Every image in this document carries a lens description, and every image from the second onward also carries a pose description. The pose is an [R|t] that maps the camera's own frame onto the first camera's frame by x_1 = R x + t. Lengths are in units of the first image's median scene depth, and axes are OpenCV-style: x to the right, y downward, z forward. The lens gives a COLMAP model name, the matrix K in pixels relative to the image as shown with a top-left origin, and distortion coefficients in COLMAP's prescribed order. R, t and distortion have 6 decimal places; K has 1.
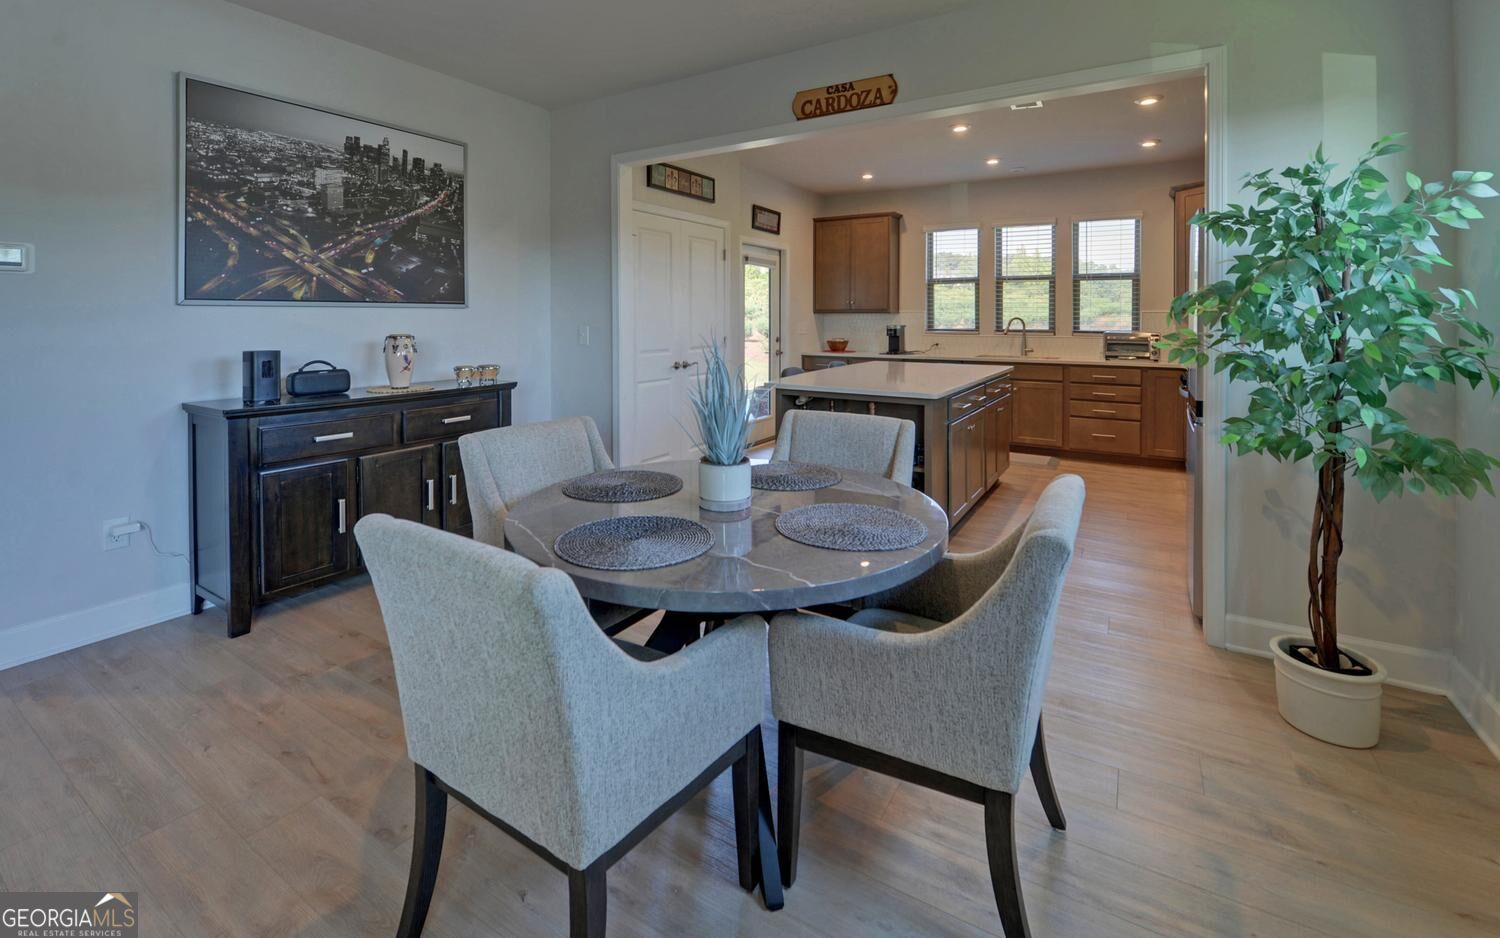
lens RADIAL K [[647.7, 0, 757.2], [0, 647.7, 326.5], [0, 0, 1]] dist [-0.010231, -0.002612]
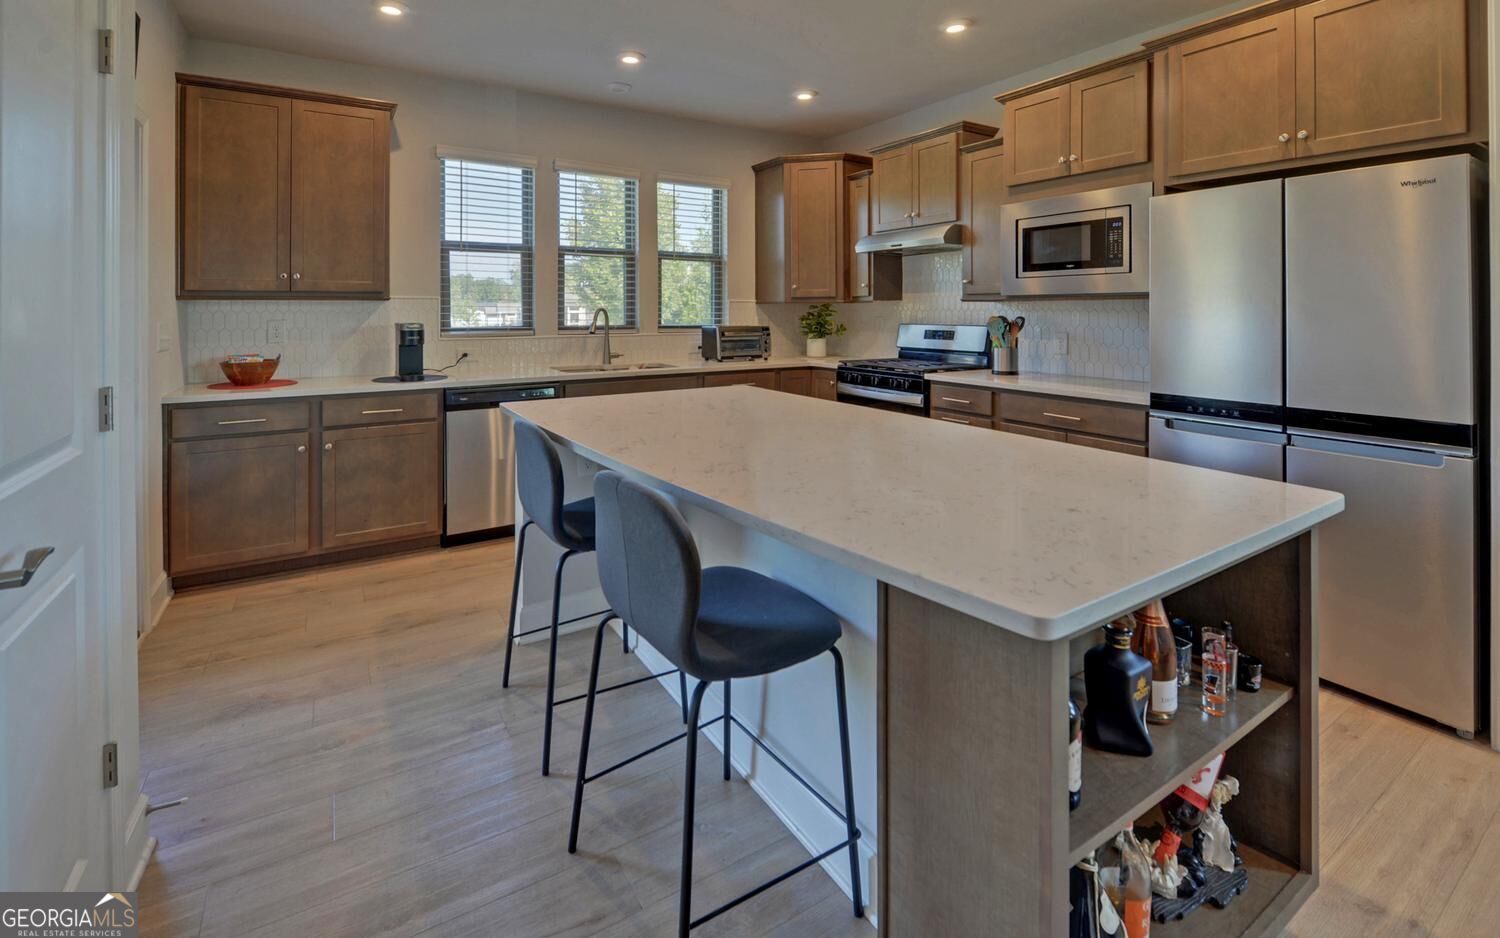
lens RADIAL K [[707.3, 0, 776.0], [0, 707.3, 312.3], [0, 0, 1]] dist [0.000254, -0.000326]
pose [[0.435932, -0.006676, 0.899955, -0.203802], [0.014715, 0.999892, 0.000290, -0.008084], [-0.899860, 0.013116, 0.435983, 0.586327]]
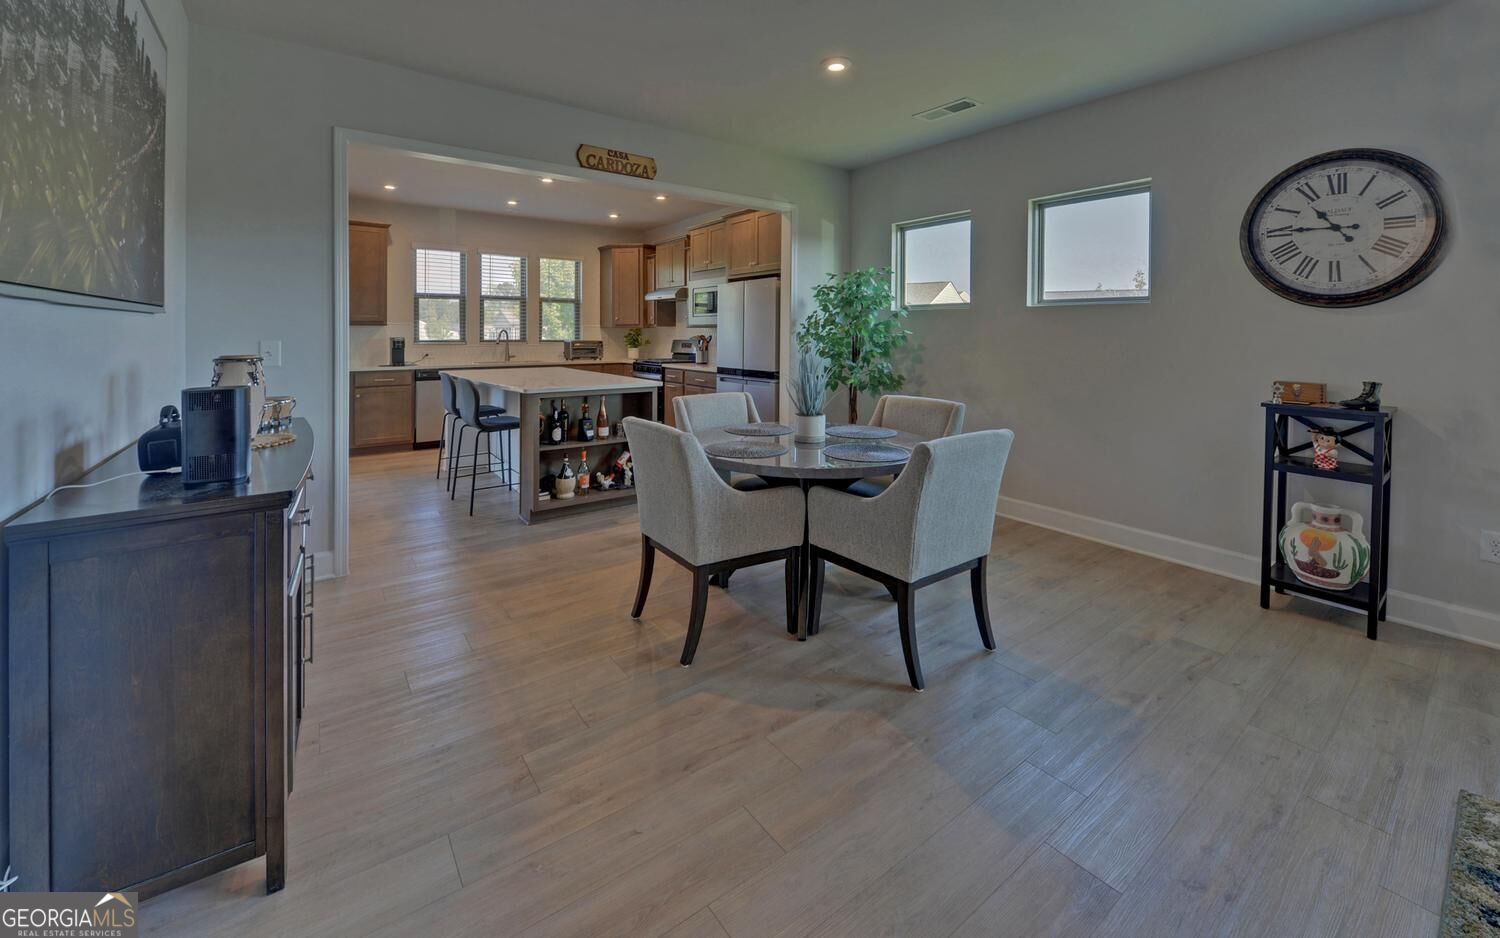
lens RADIAL K [[585.4, 0, 736.4], [0, 585.4, 337.8], [0, 0, 1]] dist [-0.022373, 0.002148]
pose [[0.384217, -0.011044, 0.923177, -0.508731], [0.010595, 0.999915, 0.007553, -0.003041], [-0.923182, 0.006879, 0.384301, 0.191921]]
